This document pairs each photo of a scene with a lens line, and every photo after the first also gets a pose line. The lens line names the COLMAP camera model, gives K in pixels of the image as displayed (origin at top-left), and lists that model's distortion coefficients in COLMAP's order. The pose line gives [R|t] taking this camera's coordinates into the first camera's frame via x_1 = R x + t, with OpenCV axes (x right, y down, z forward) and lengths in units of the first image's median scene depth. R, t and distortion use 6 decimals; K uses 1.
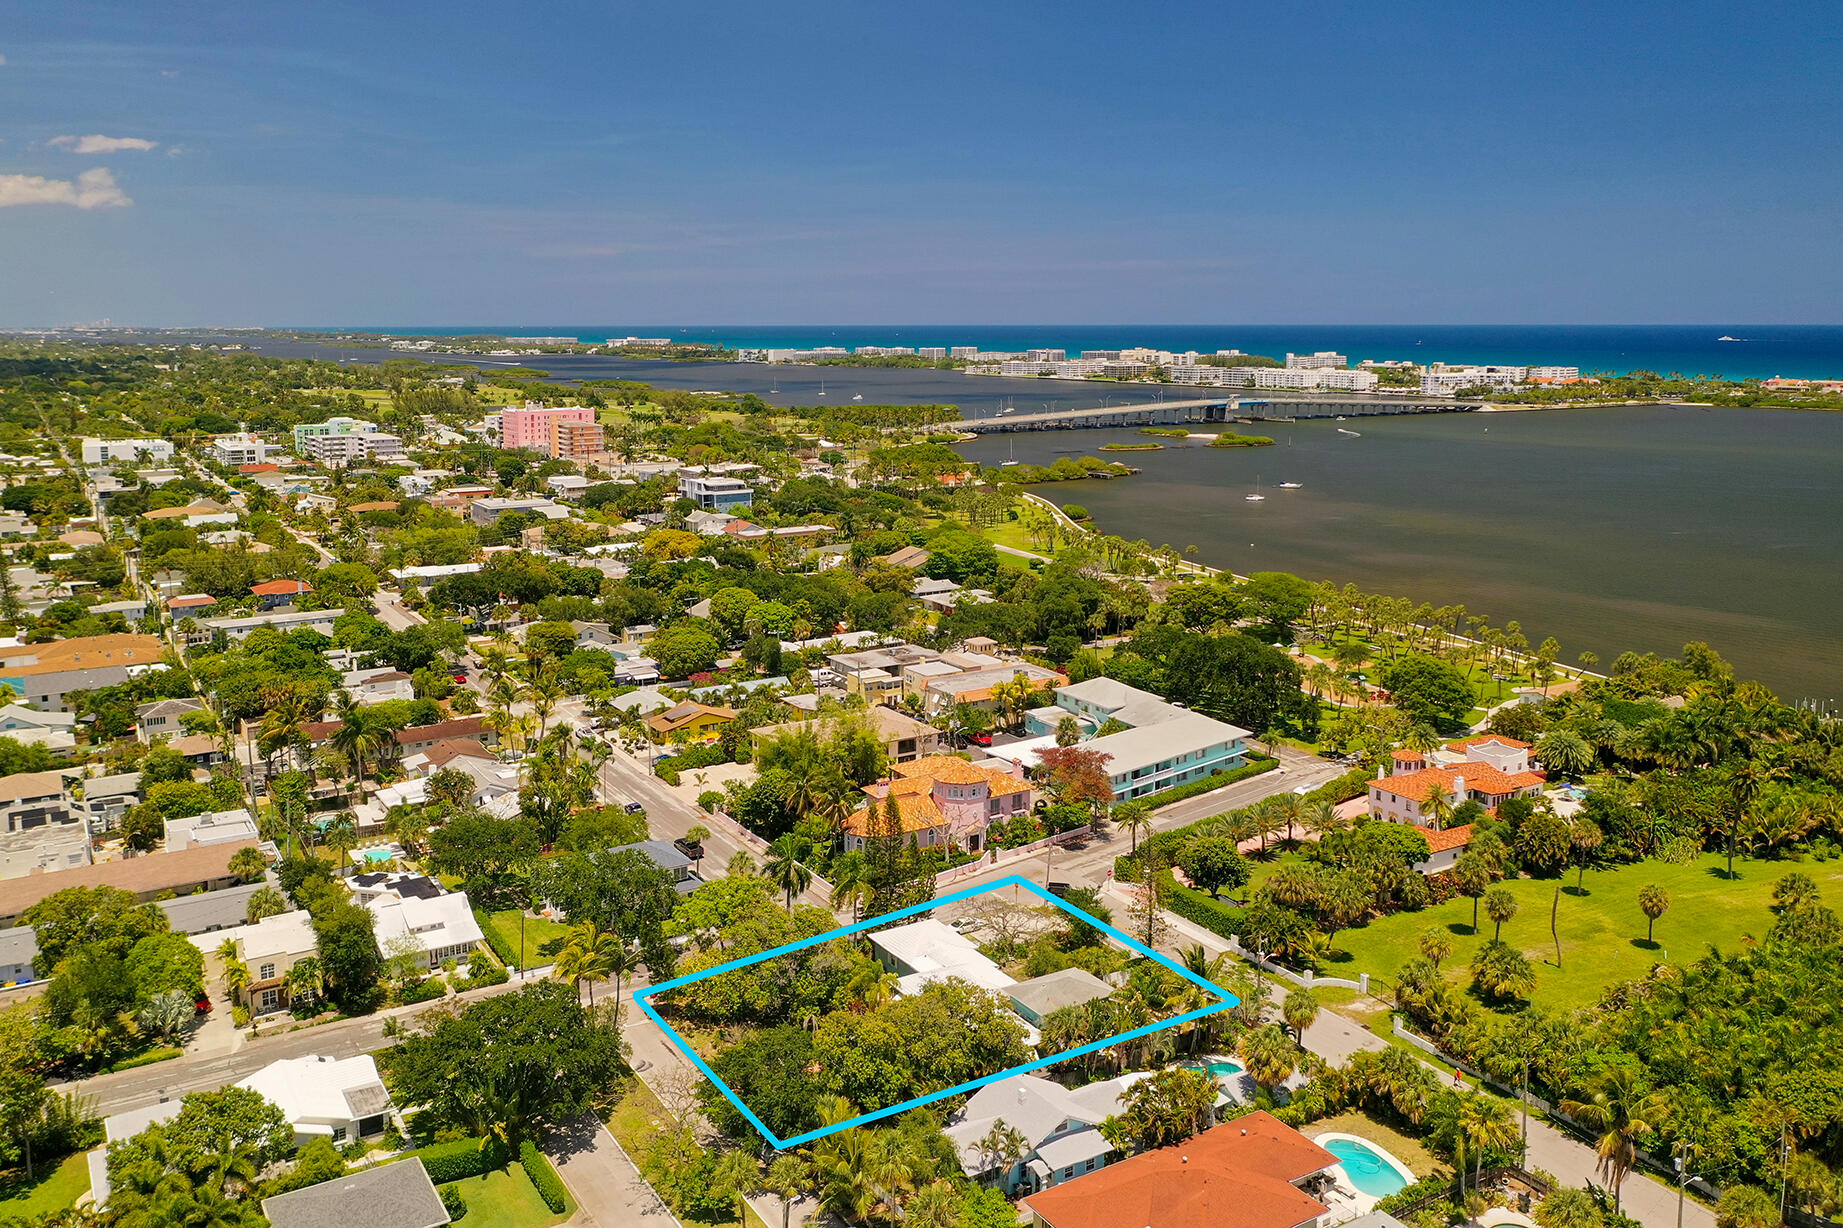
lens RADIAL K [[1496.5, 0, 924.3], [0, 1496.5, 571.3], [0, 0, 1]] dist [0.004691, 0.004975]
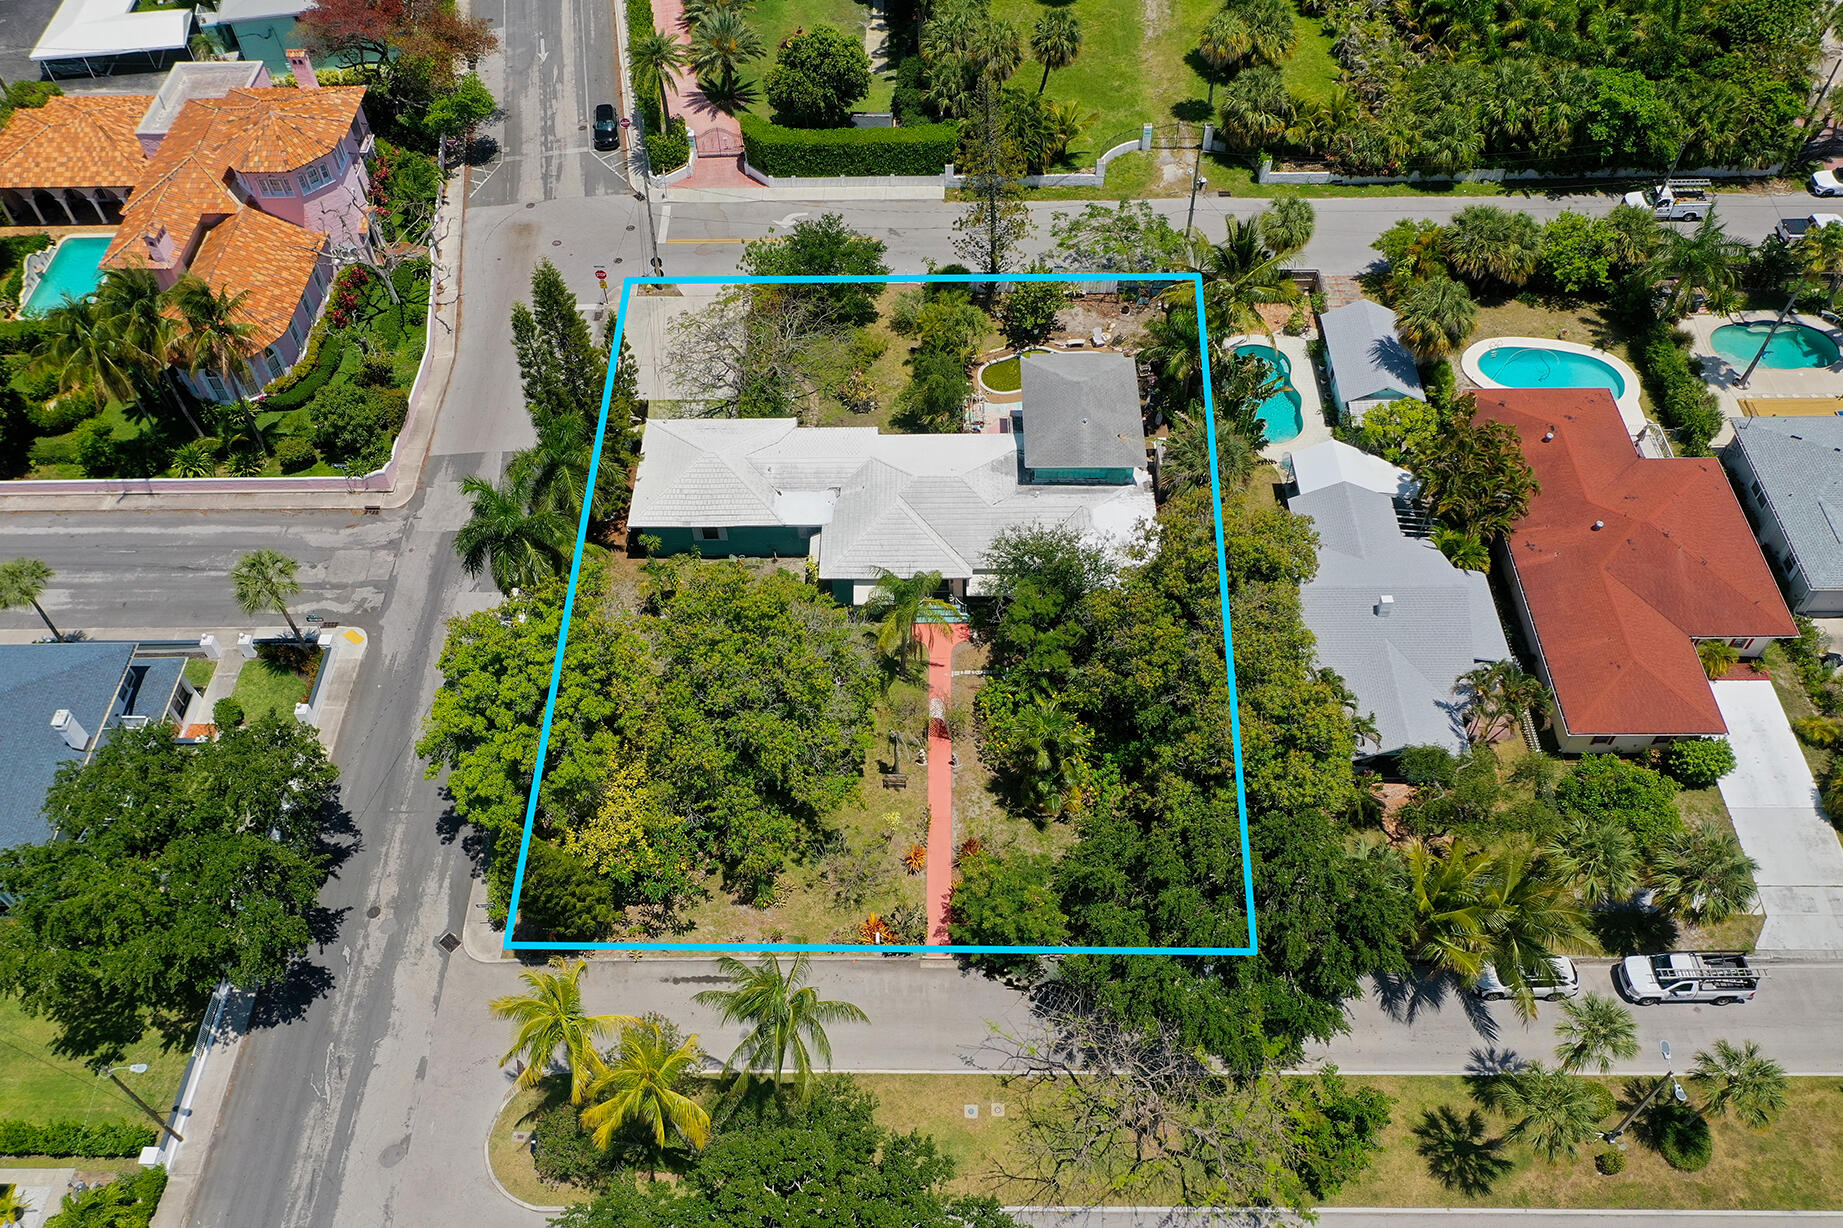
lens RADIAL K [[1451.8, 0, 921.5], [0, 1451.8, 614.0], [0, 0, 1]] dist [0.005142, 0.002977]
pose [[0.533690, -0.667982, 0.518628, -0.085362], [0.164603, 0.683589, 0.711064, -0.024726], [-0.829506, -0.294120, 0.474777, 0.215580]]
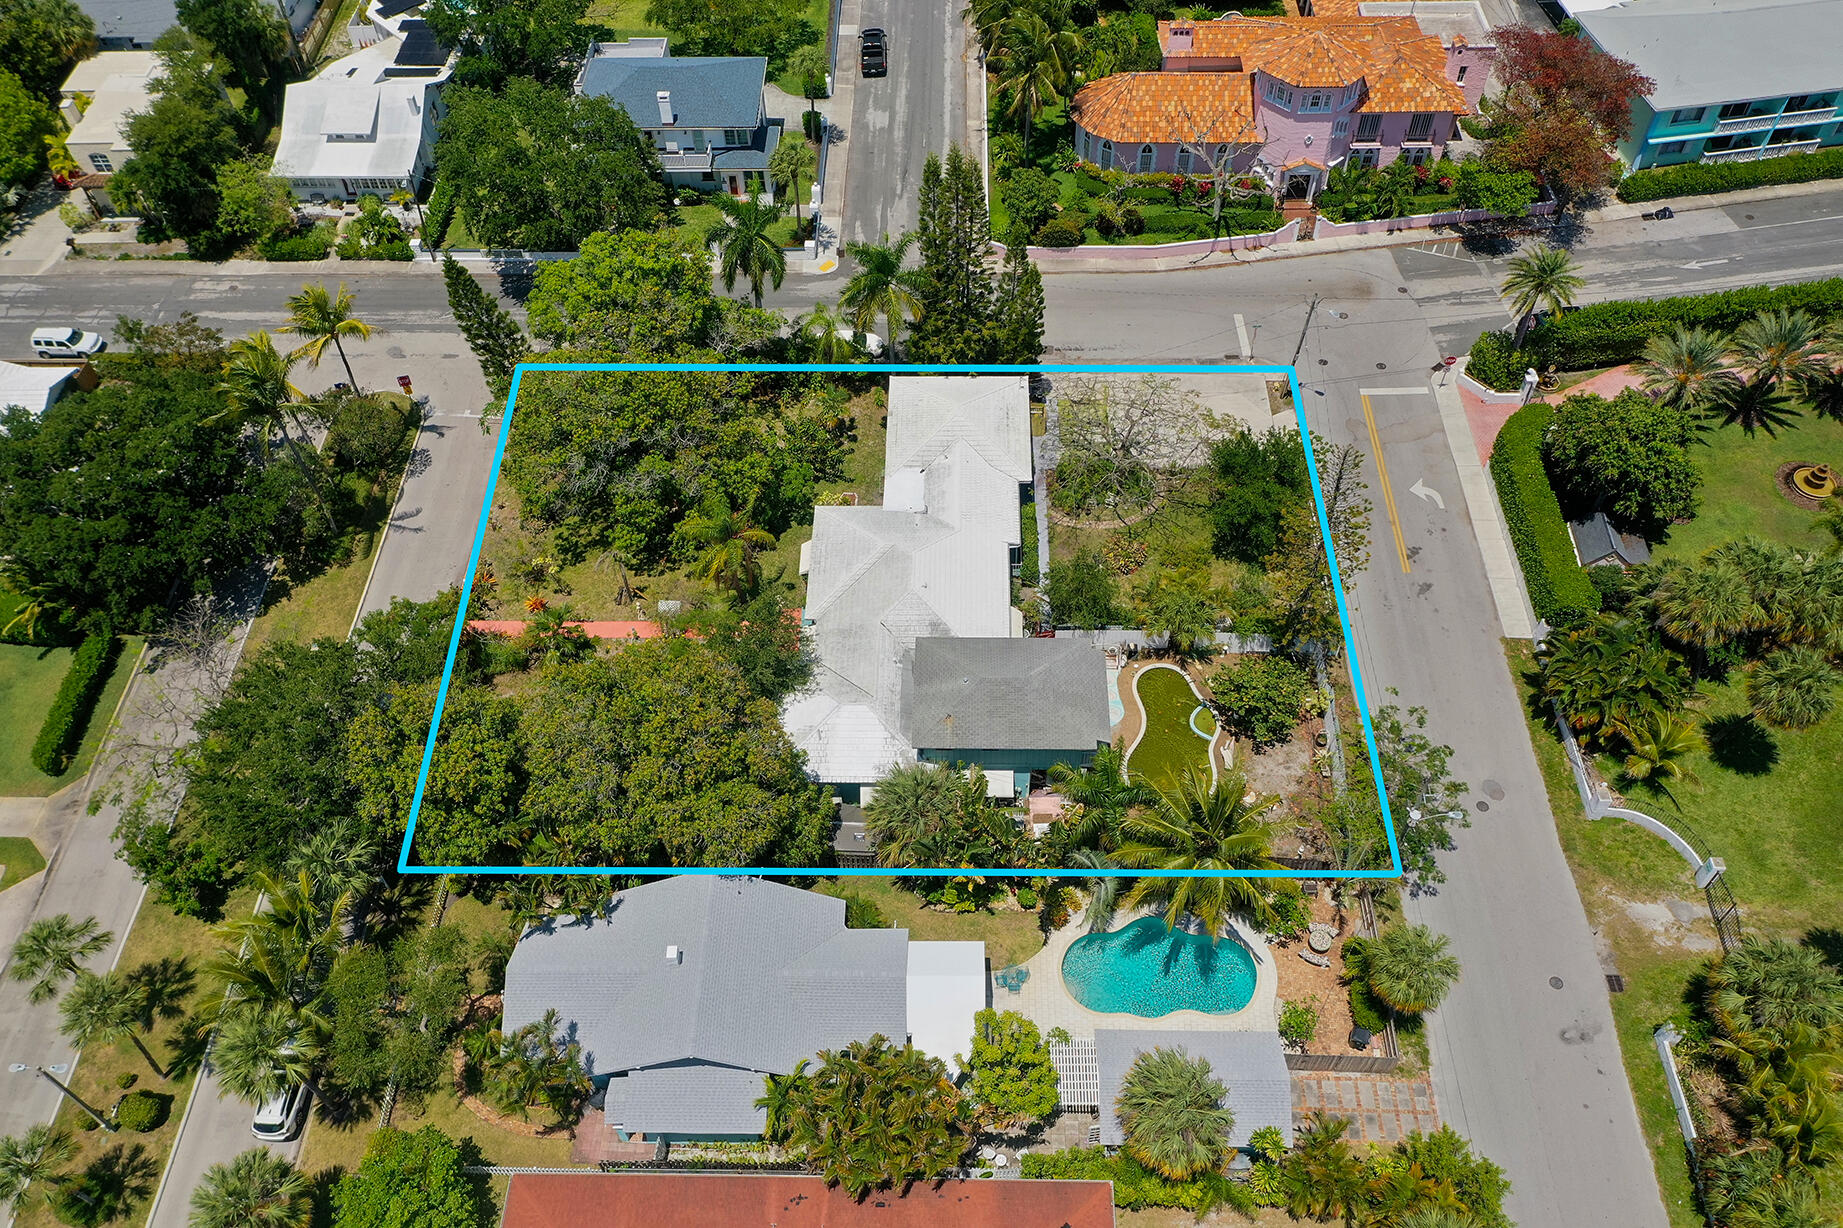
lens RADIAL K [[1451.8, 0, 921.5], [0, 1451.8, 614.0], [0, 0, 1]] dist [0.005142, 0.002977]
pose [[0.839553, 0.412872, -0.353111, 0.066561], [-0.071297, 0.728075, 0.681779, -0.022969], [0.538579, -0.547214, 0.640694, 0.193644]]
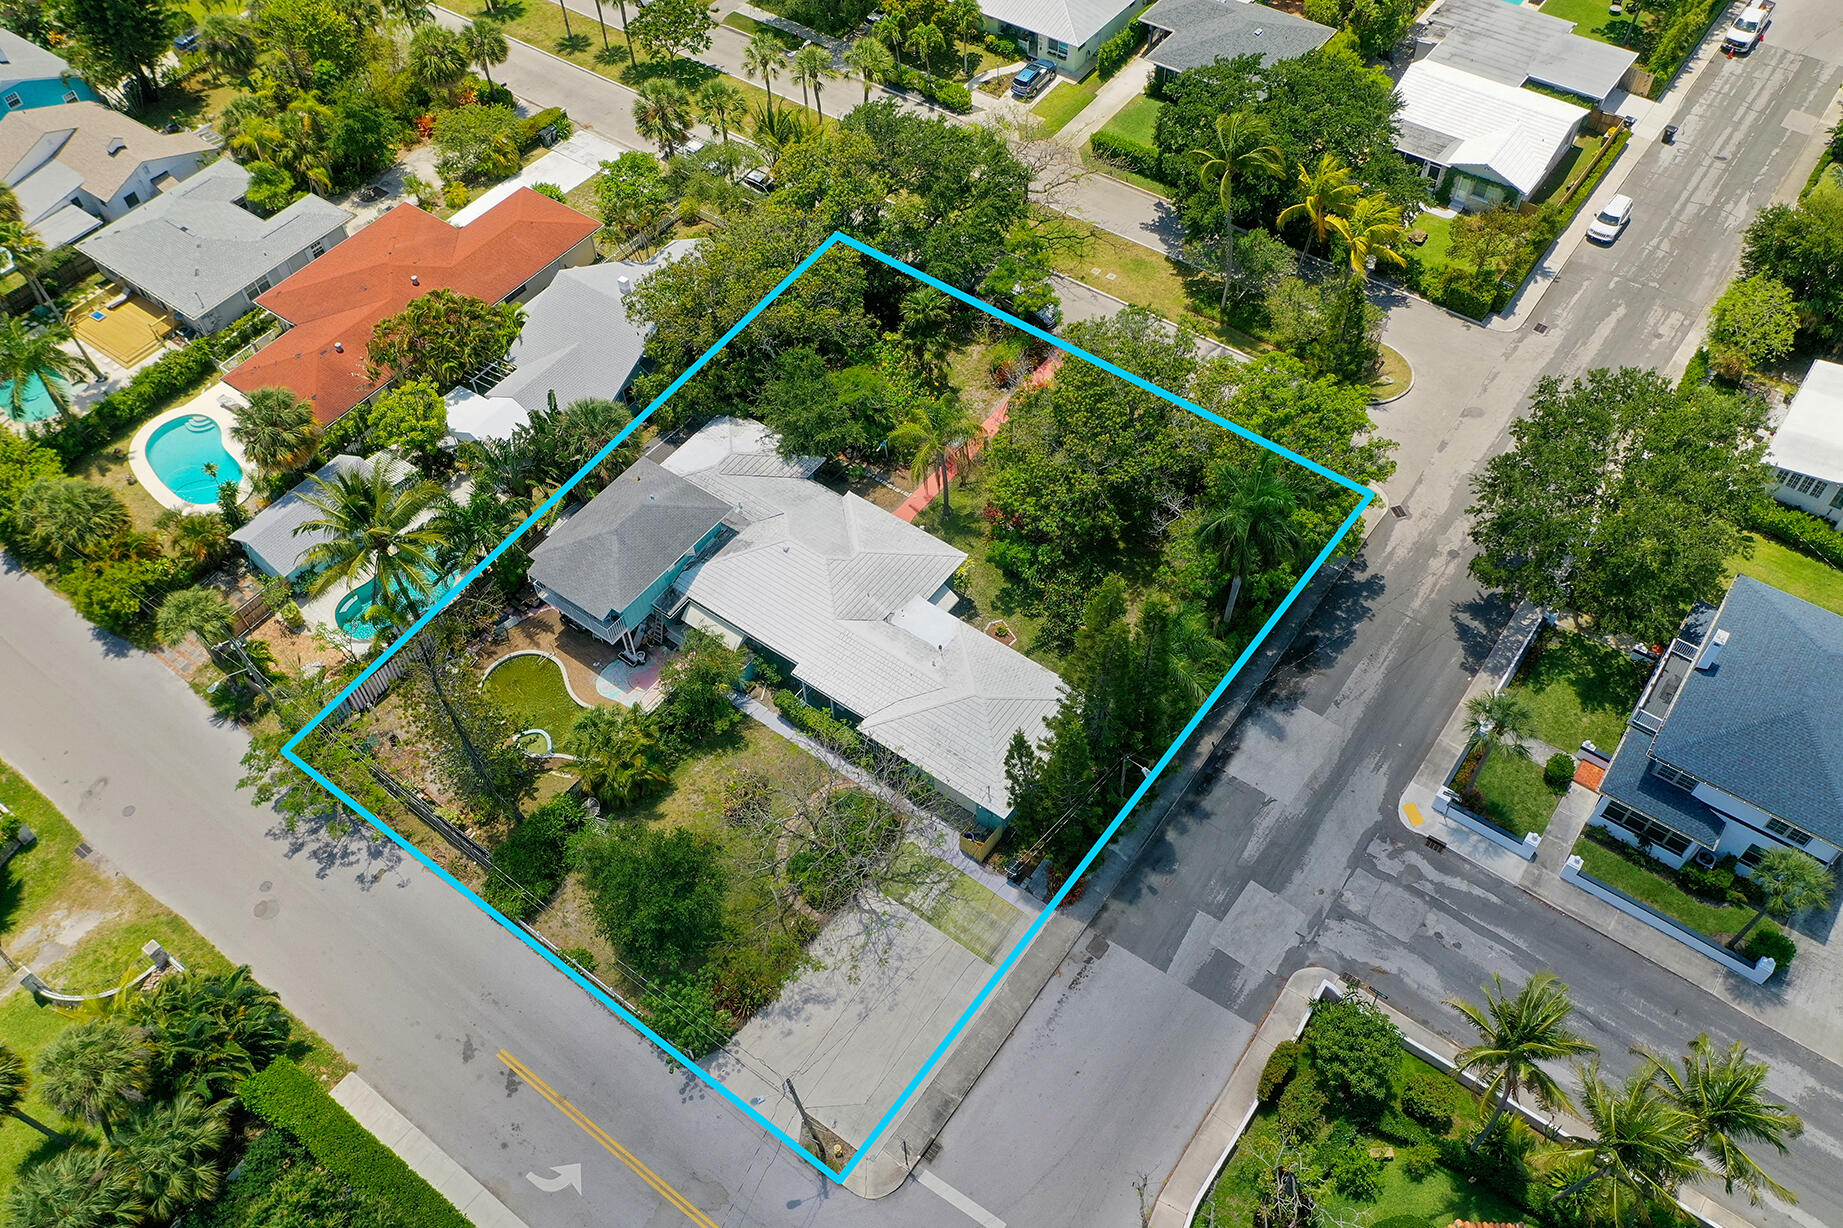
lens RADIAL K [[1451.8, 0, 921.5], [0, 1451.8, 614.0], [0, 0, 1]] dist [0.005142, 0.002977]
pose [[-0.927768, 0.308876, -0.209387, 0.032267], [-0.033689, 0.489498, 0.871353, -0.051880], [0.371635, 0.815467, -0.443735, 0.373619]]
